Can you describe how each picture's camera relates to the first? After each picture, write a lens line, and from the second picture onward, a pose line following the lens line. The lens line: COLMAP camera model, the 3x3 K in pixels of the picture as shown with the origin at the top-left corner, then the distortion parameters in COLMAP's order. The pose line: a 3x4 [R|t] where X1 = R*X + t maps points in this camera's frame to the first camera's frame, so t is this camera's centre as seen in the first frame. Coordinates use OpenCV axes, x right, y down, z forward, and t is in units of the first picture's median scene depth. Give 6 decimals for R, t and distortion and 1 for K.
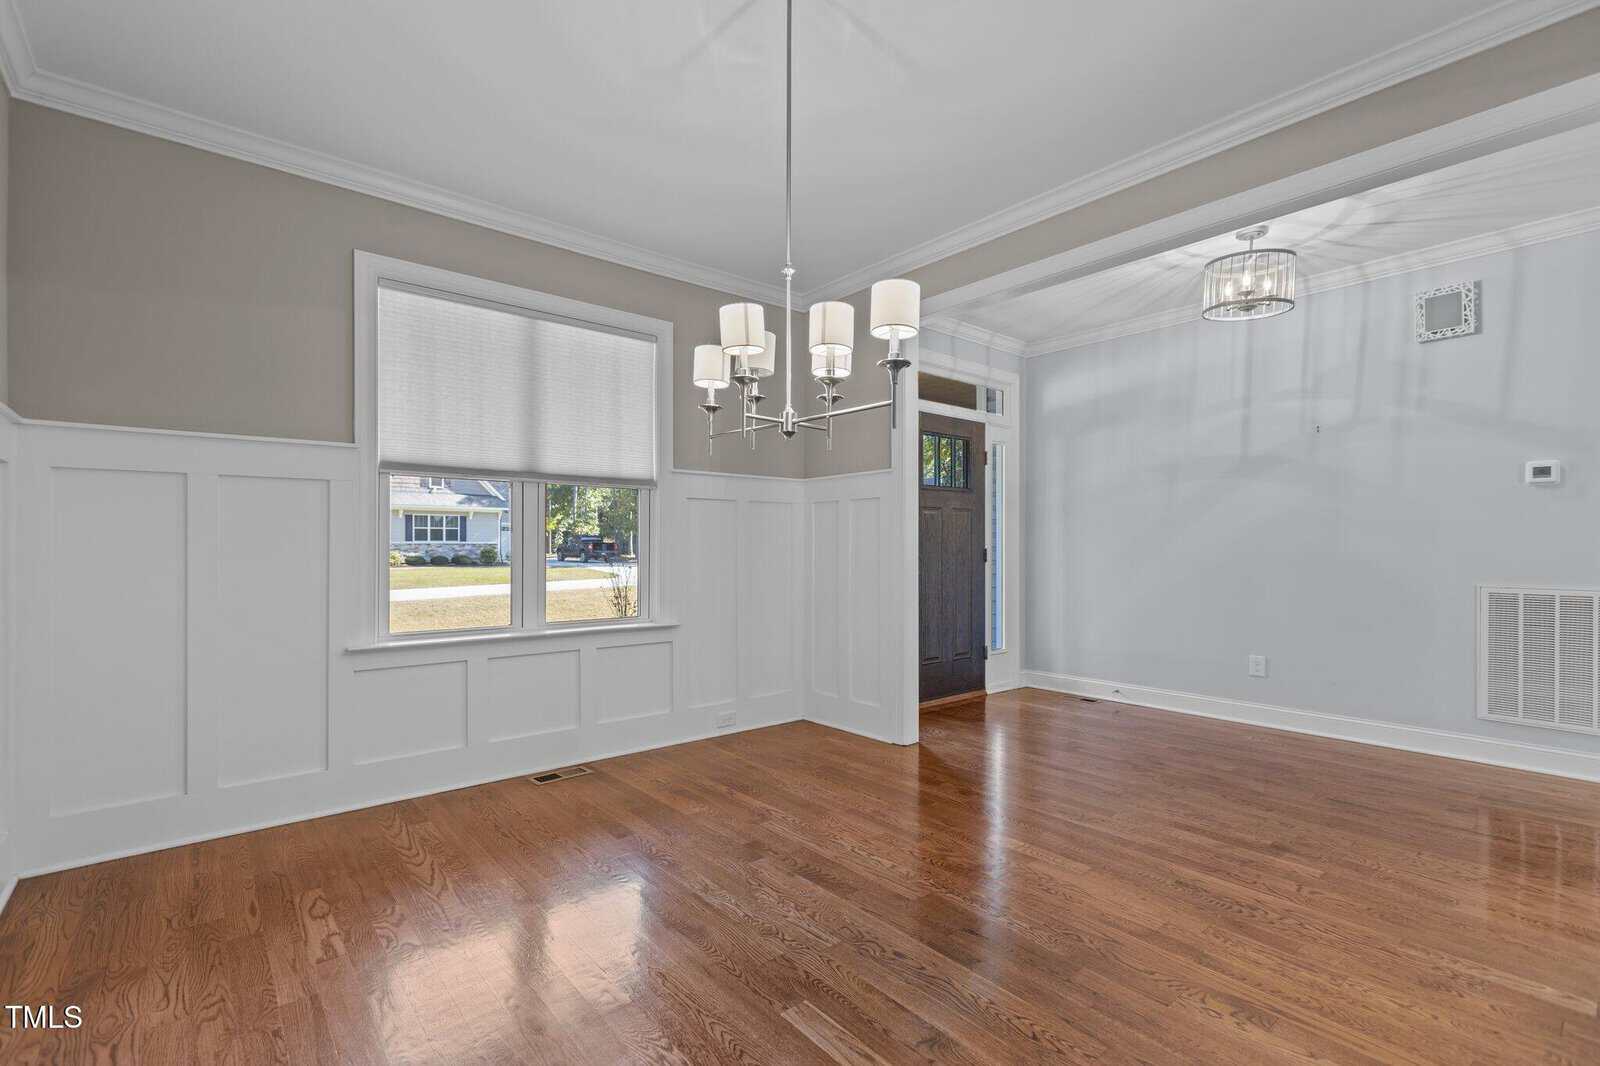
lens RADIAL K [[719.1, 0, 802.7], [0, 719.1, 540.1], [0, 0, 1]] dist [0.004003, 0.000578]
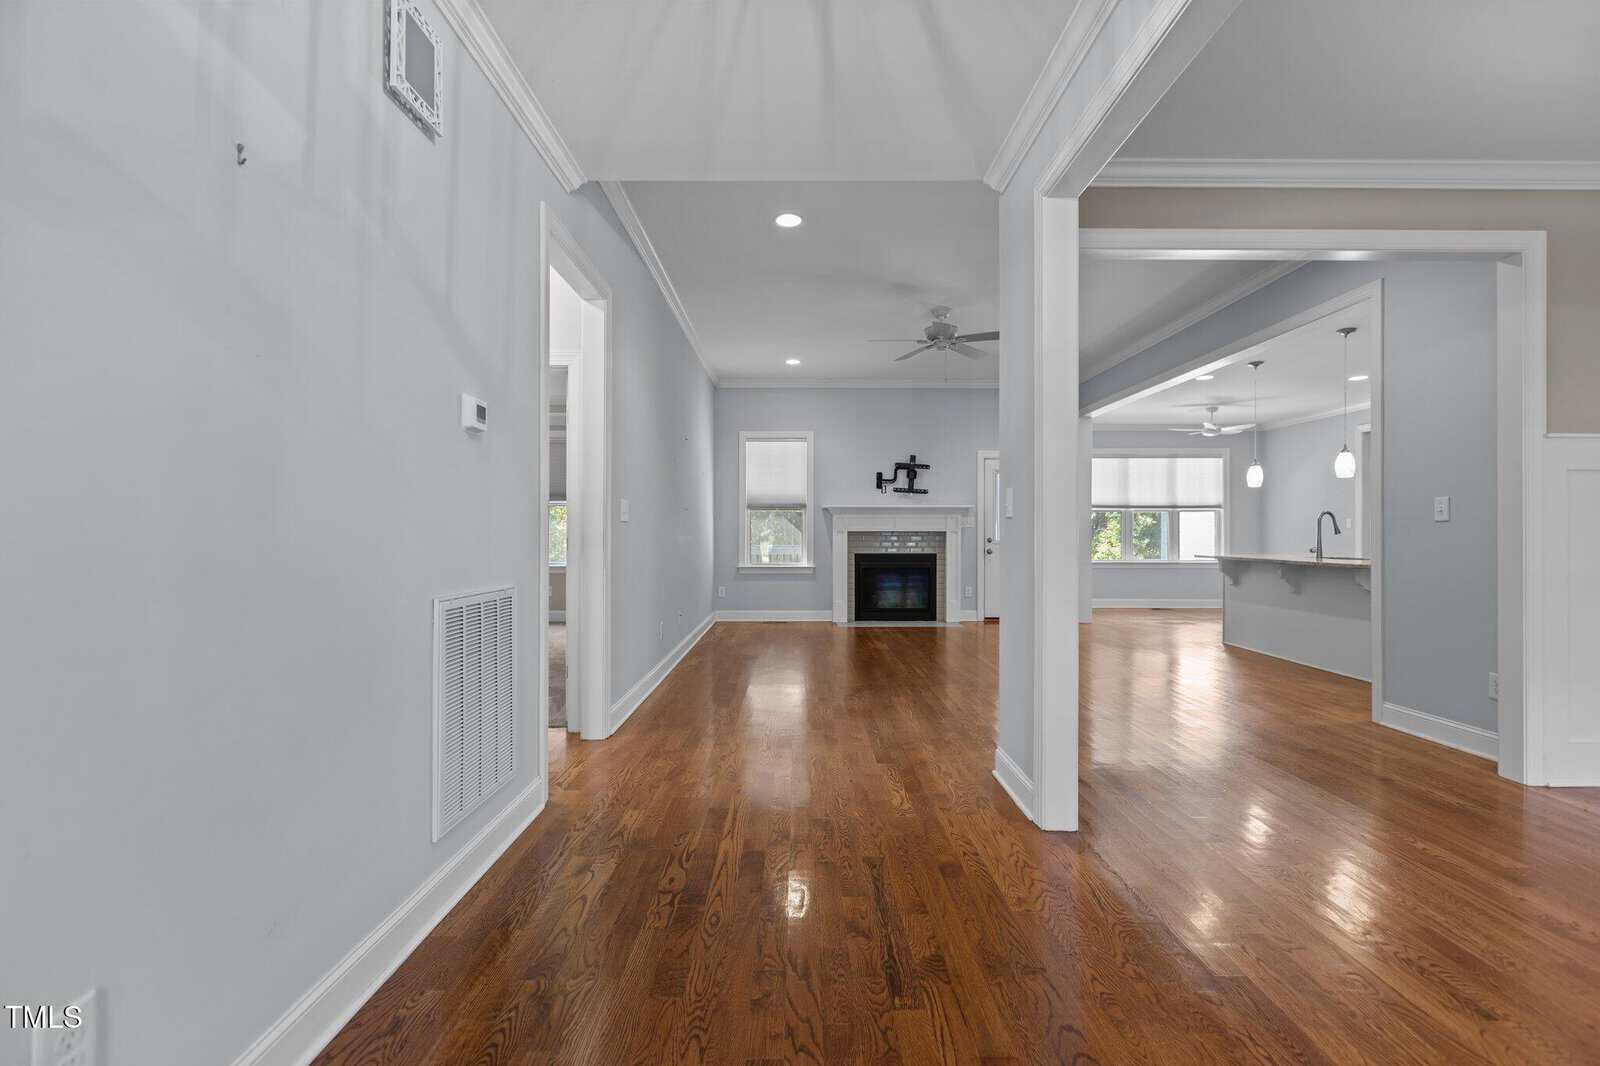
lens RADIAL K [[713.2, 0, 801.2], [0, 713.2, 531.7], [0, 0, 1]] dist [0.001111, -0.000016]
pose [[-0.765648, -0.002482, 0.643255, 0.454587], [-0.008046, 0.999951, -0.005720, 0.013346], [-0.643209, -0.009555, -0.765631, 1.513424]]
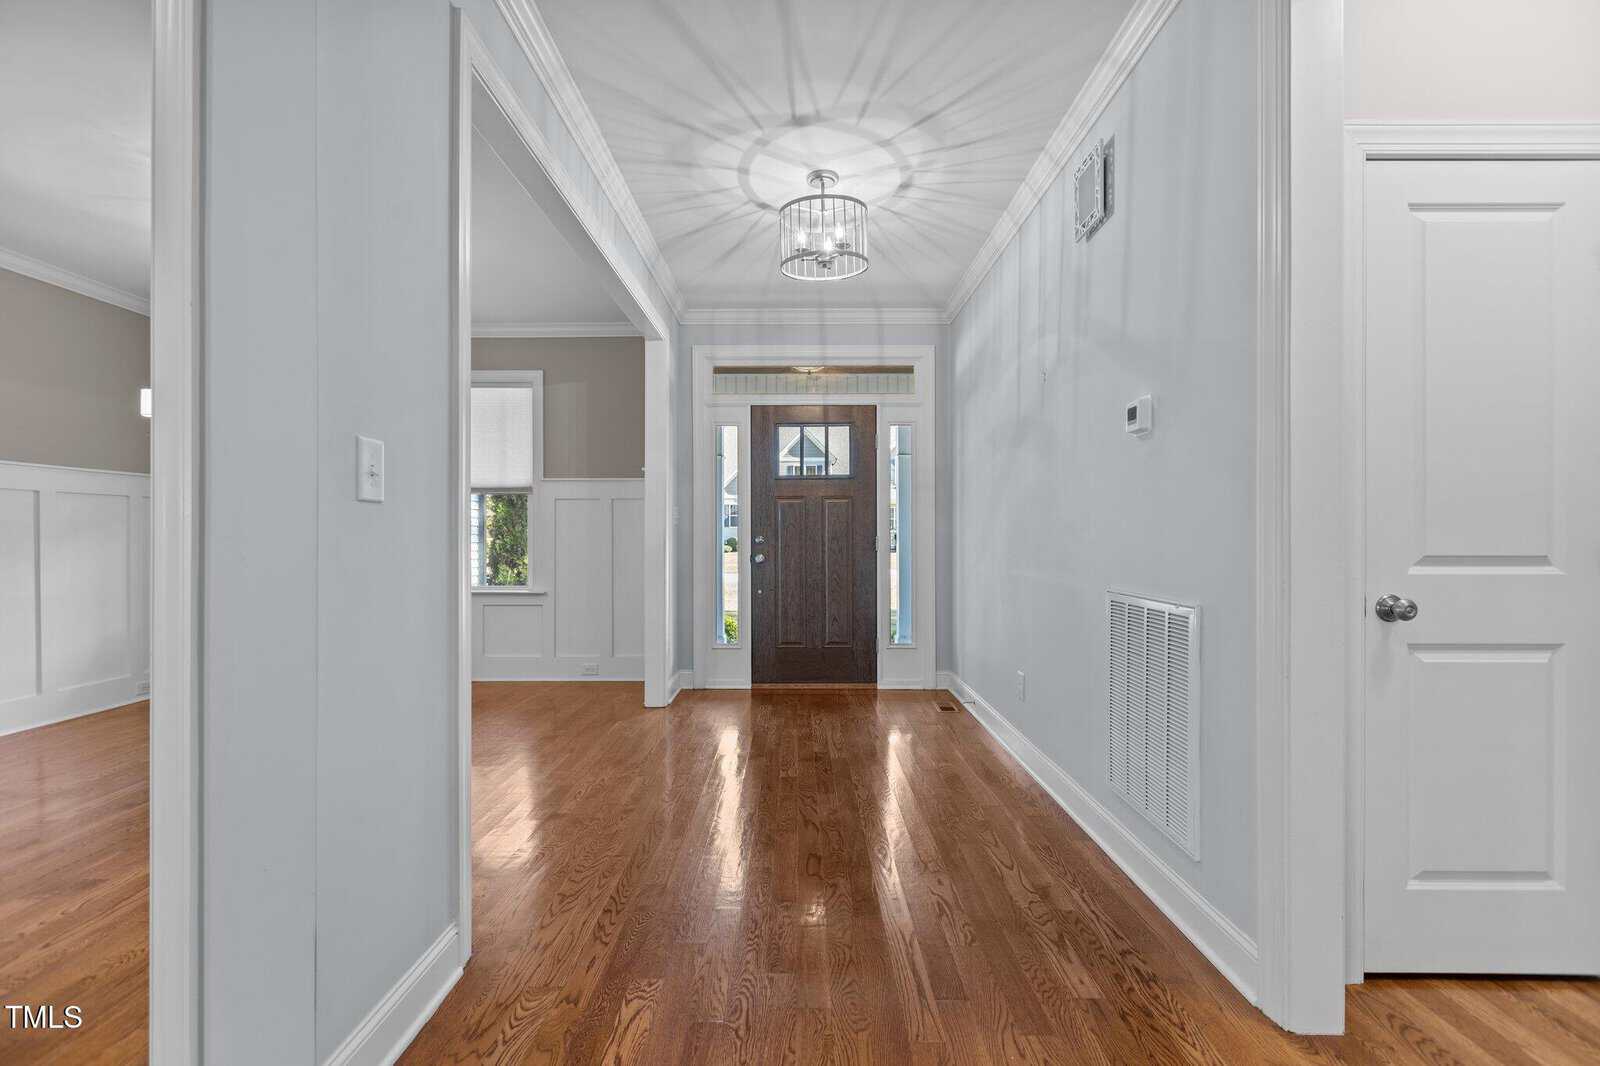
lens RADIAL K [[713.2, 0, 801.2], [0, 713.2, 531.7], [0, 0, 1]] dist [0.001111, -0.000016]
pose [[0.763317, -0.005122, -0.646004, 1.401460], [0.007687, 0.999970, 0.001155, 0.006663], [0.645979, -0.005848, 0.763333, 0.374381]]
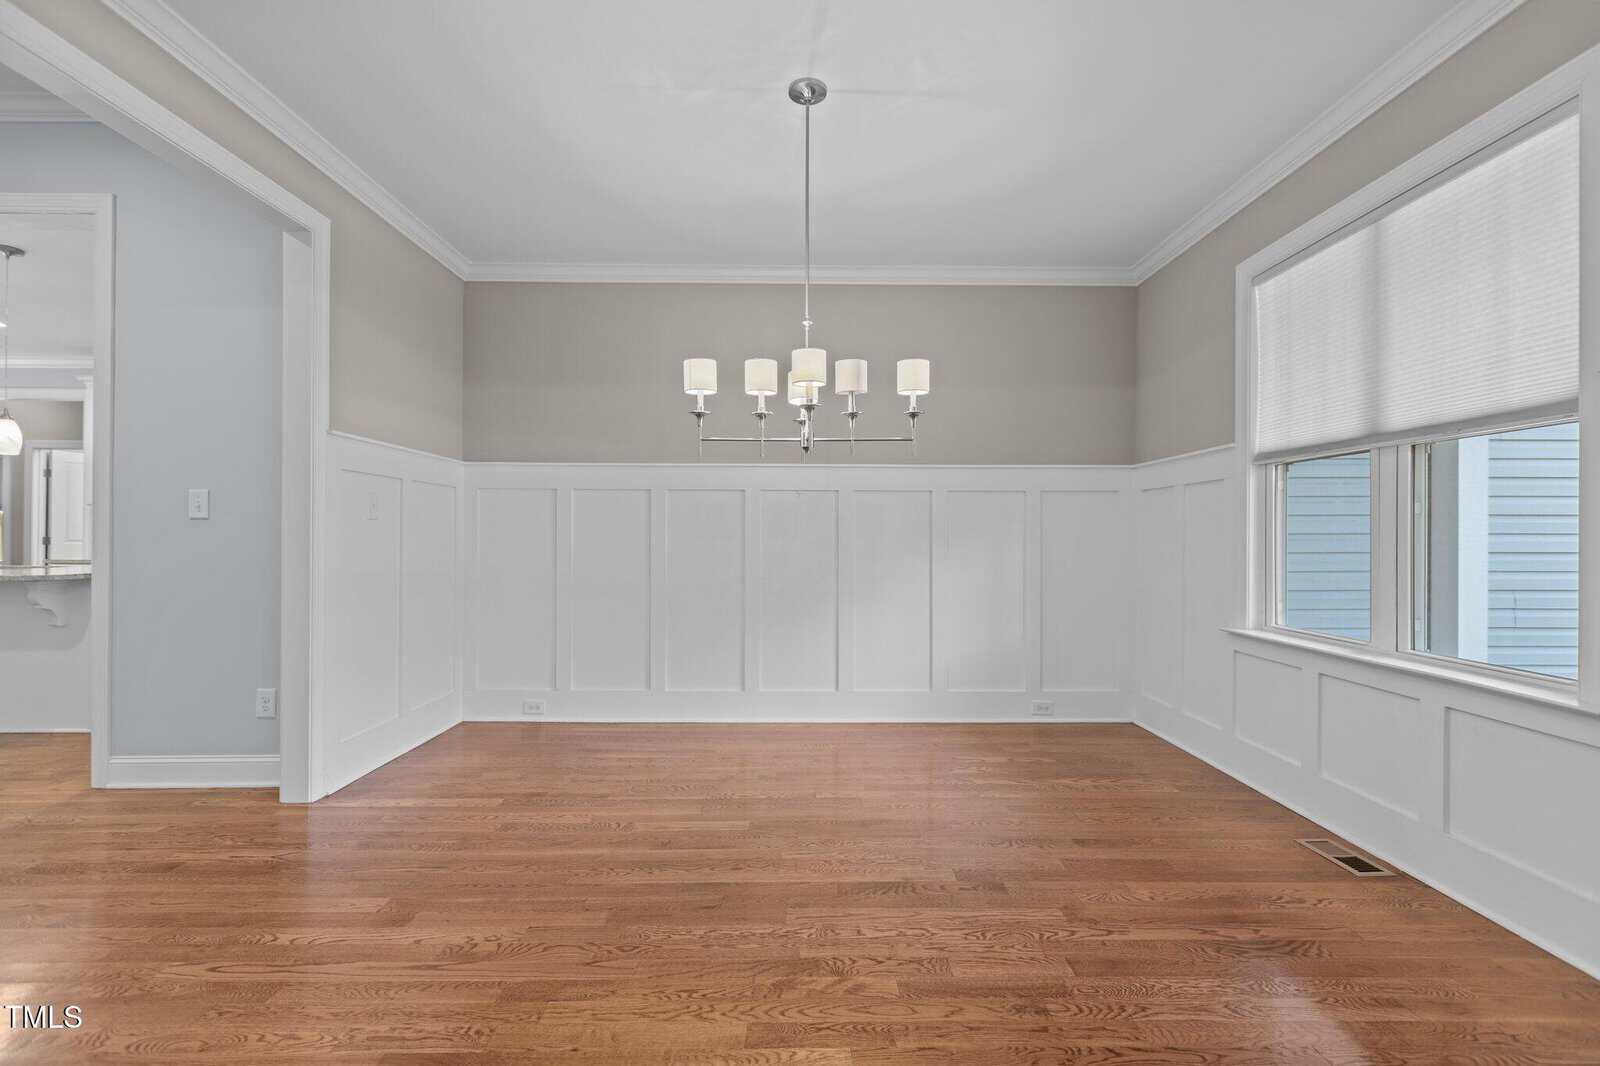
lens RADIAL K [[713.2, 0, 801.2], [0, 713.2, 531.7], [0, 0, 1]] dist [0.001111, -0.000016]
pose [[-0.638697, -0.005737, -0.769437, 0.633876], [0.002267, 0.999954, -0.009337, 0.009415], [0.769455, -0.007708, -0.638655, 1.181424]]
